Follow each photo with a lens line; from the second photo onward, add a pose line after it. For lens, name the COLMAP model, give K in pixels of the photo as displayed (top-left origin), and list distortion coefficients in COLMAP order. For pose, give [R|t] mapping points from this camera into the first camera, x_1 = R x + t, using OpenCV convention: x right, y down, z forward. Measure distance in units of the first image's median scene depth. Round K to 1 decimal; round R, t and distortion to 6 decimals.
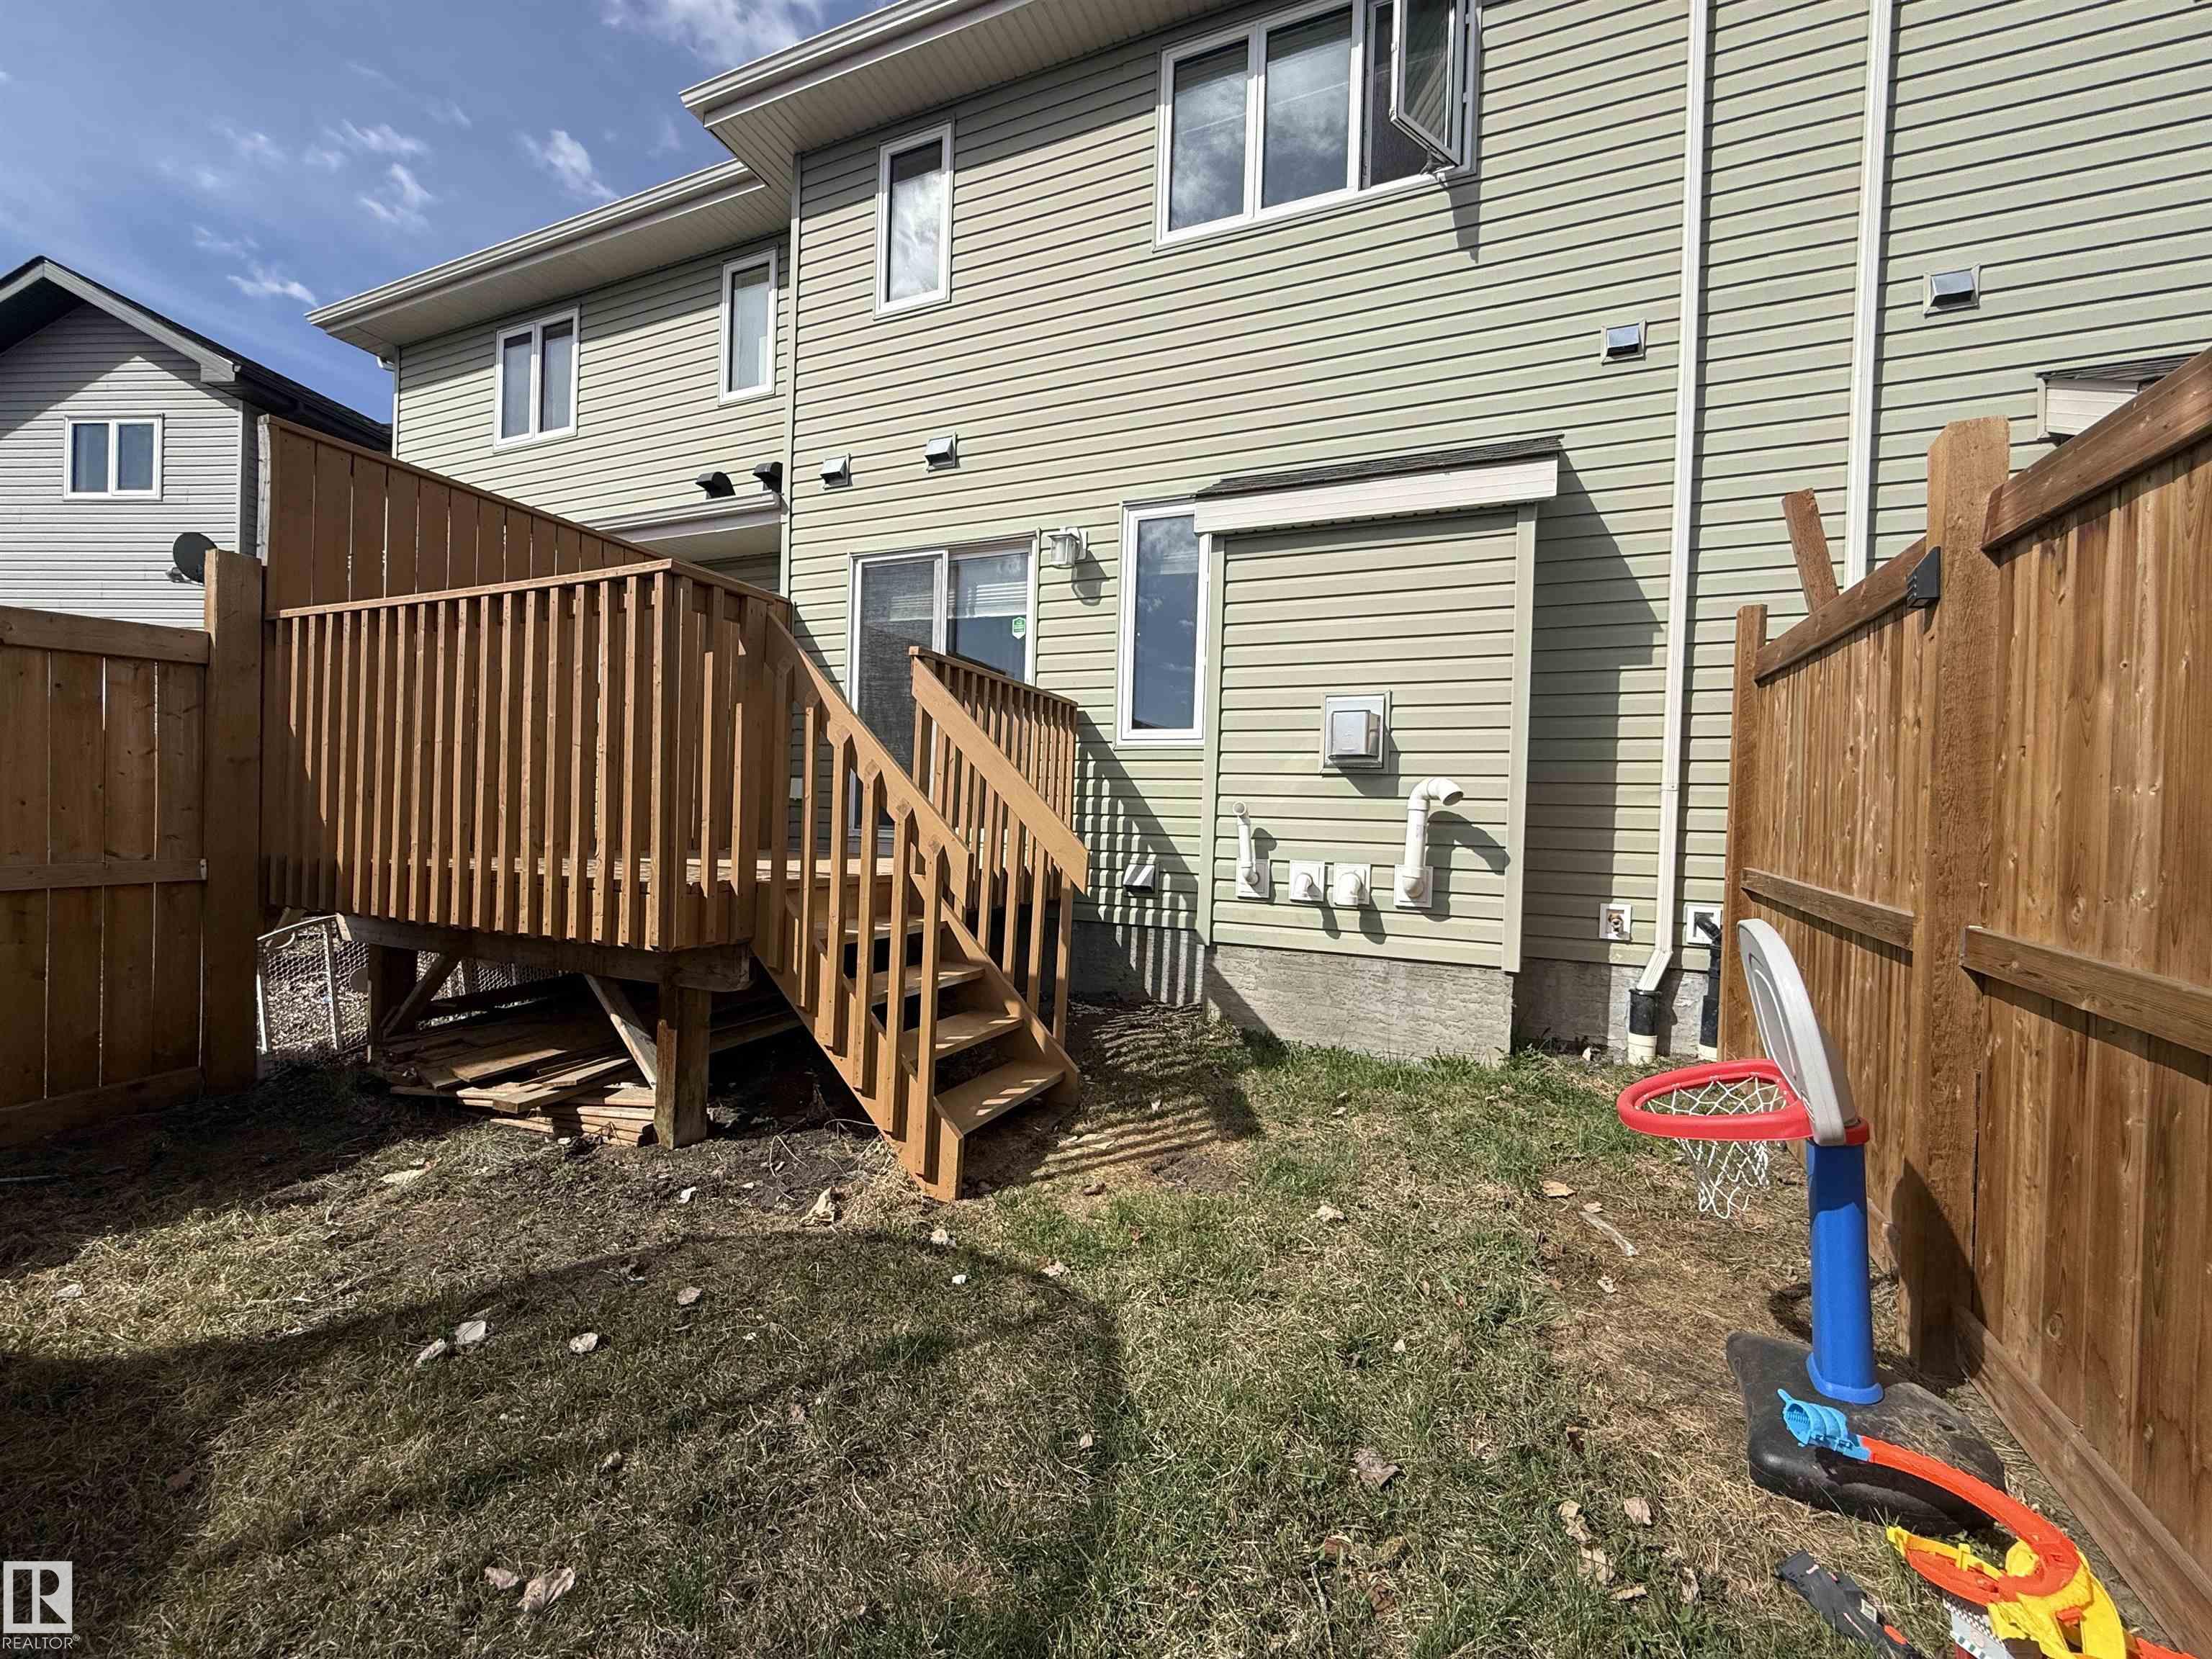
lens RADIAL K [[881.5, 0, 1102.2], [0, 881.5, 832.5], [0, 0, 1]] dist [-0.000658, 0.000158]
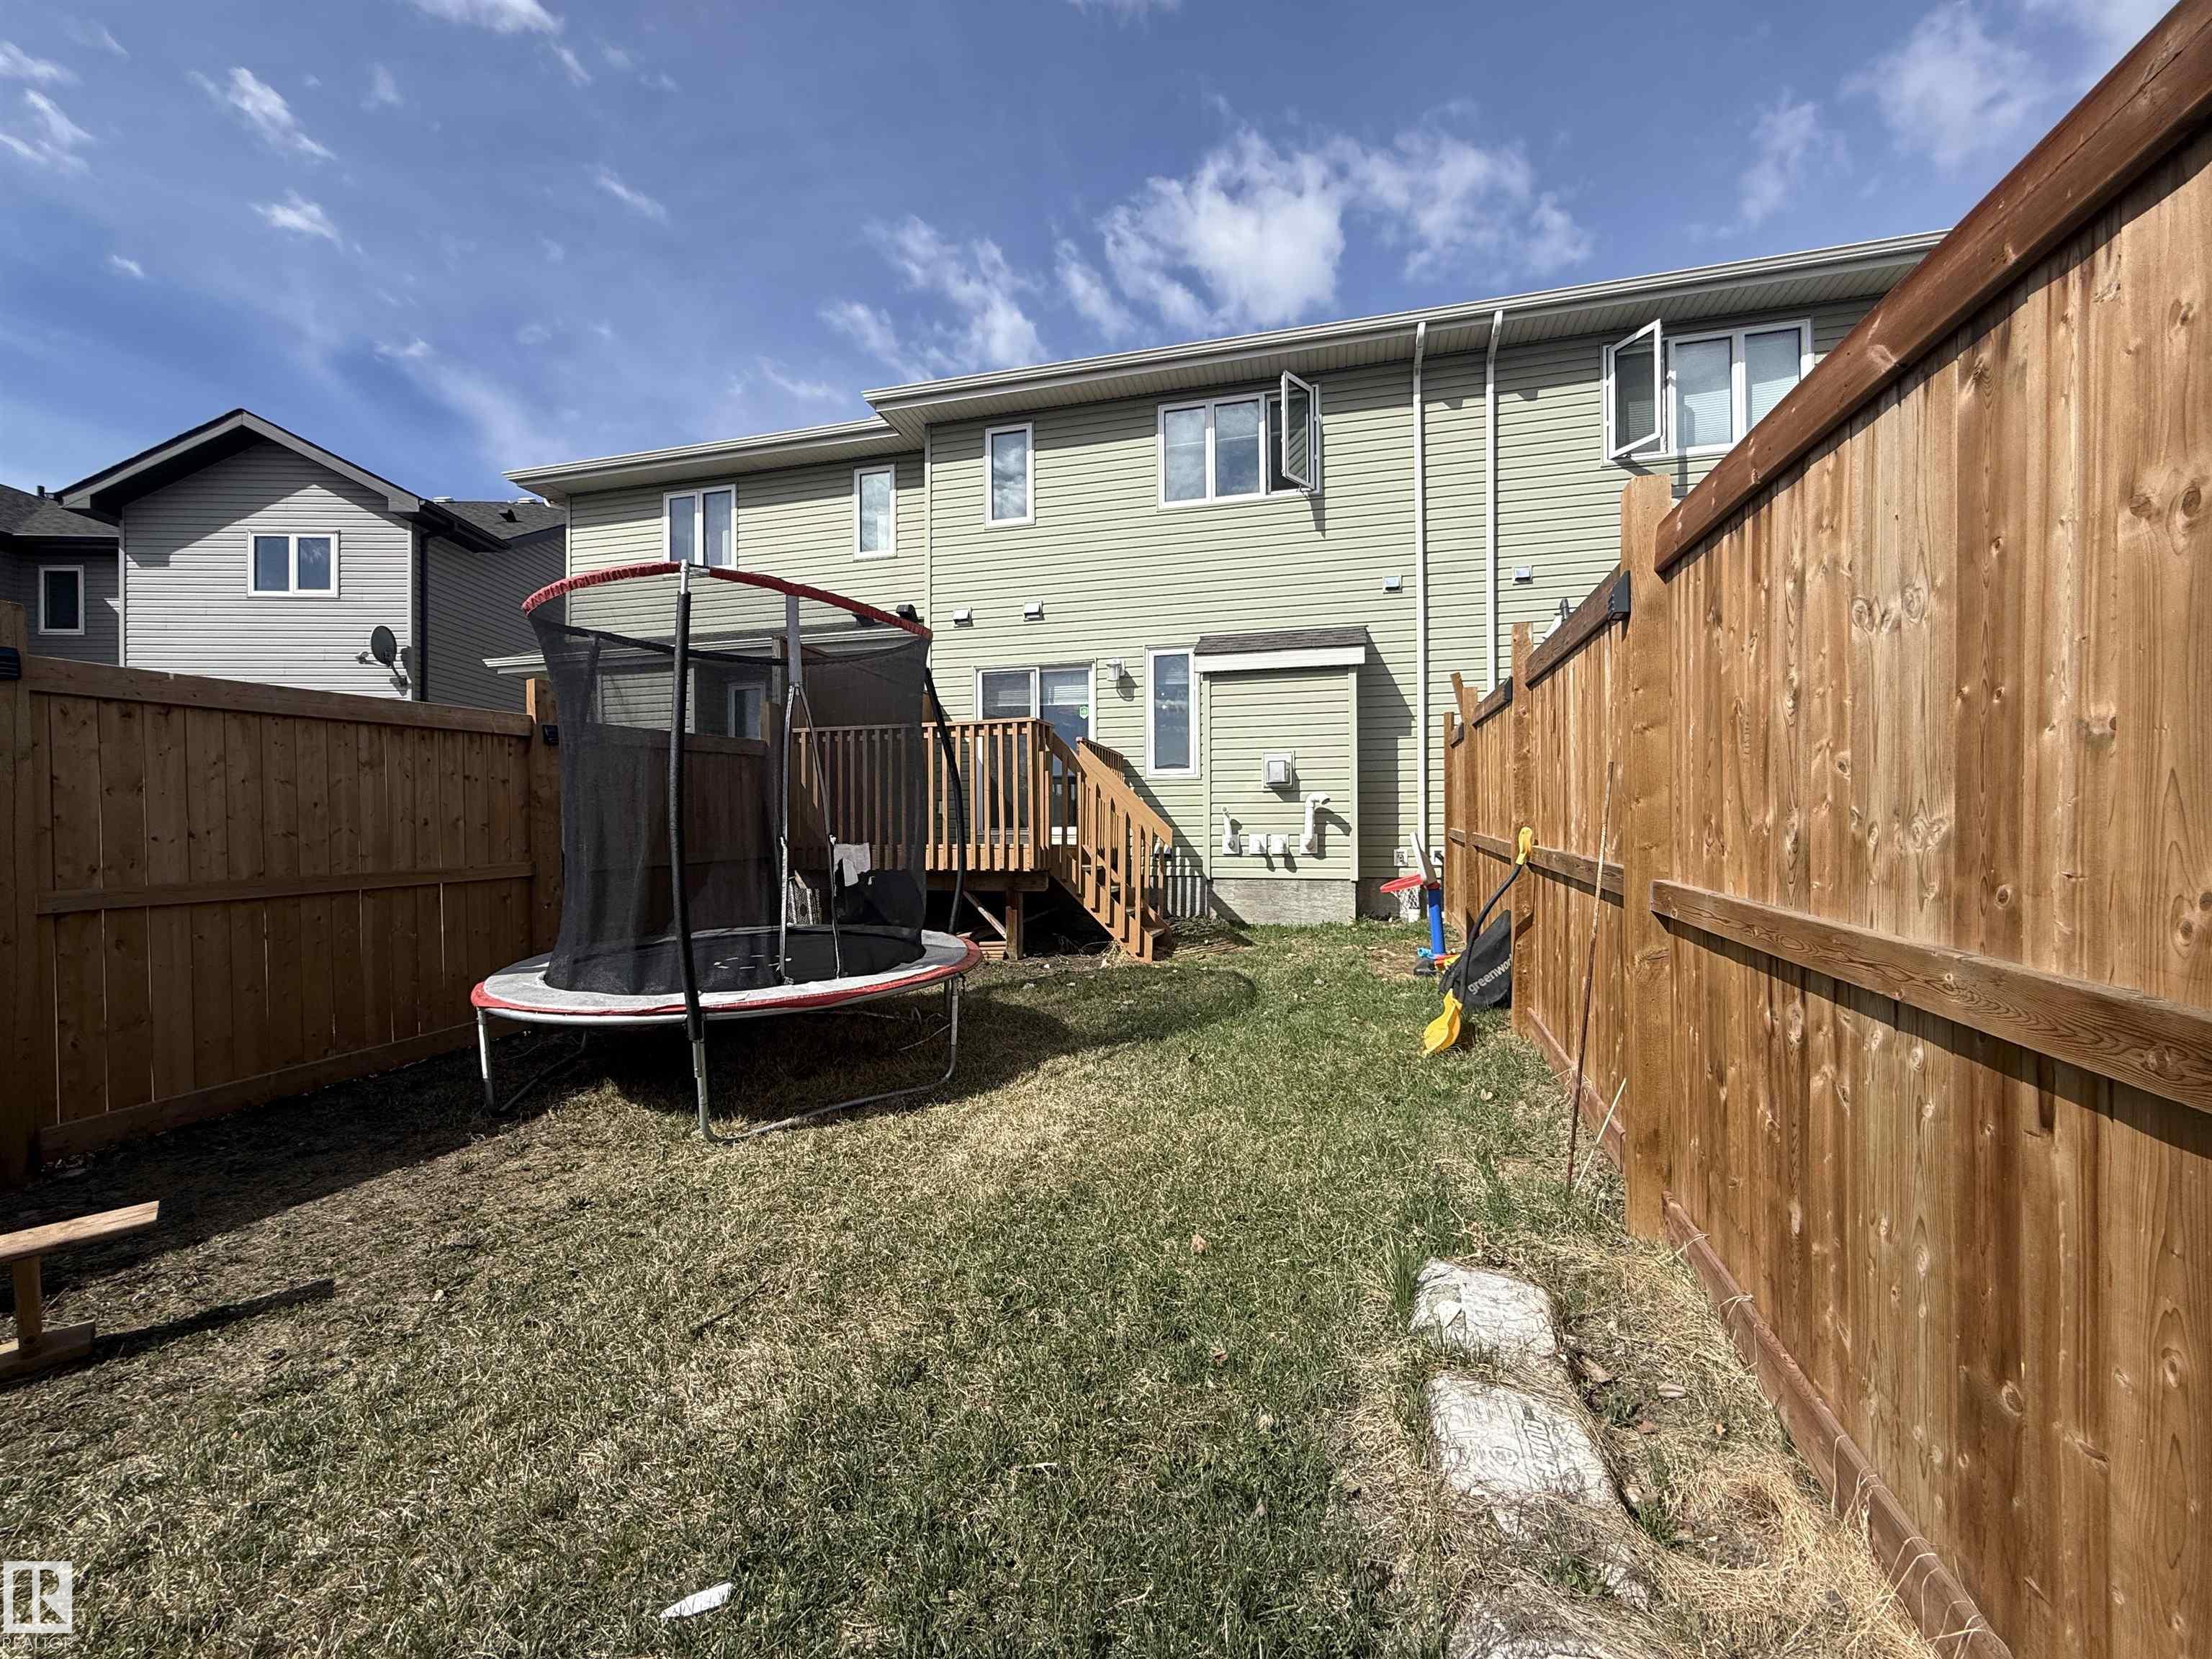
lens RADIAL K [[881.5, 0, 1102.2], [0, 881.5, 832.5], [0, 0, 1]] dist [-0.000658, 0.000158]
pose [[0.987493, -0.034507, 0.153841, -0.425882], [0.037146, 0.999207, -0.014309, 0.042986], [-0.153225, 0.019845, 0.987992, -0.935005]]
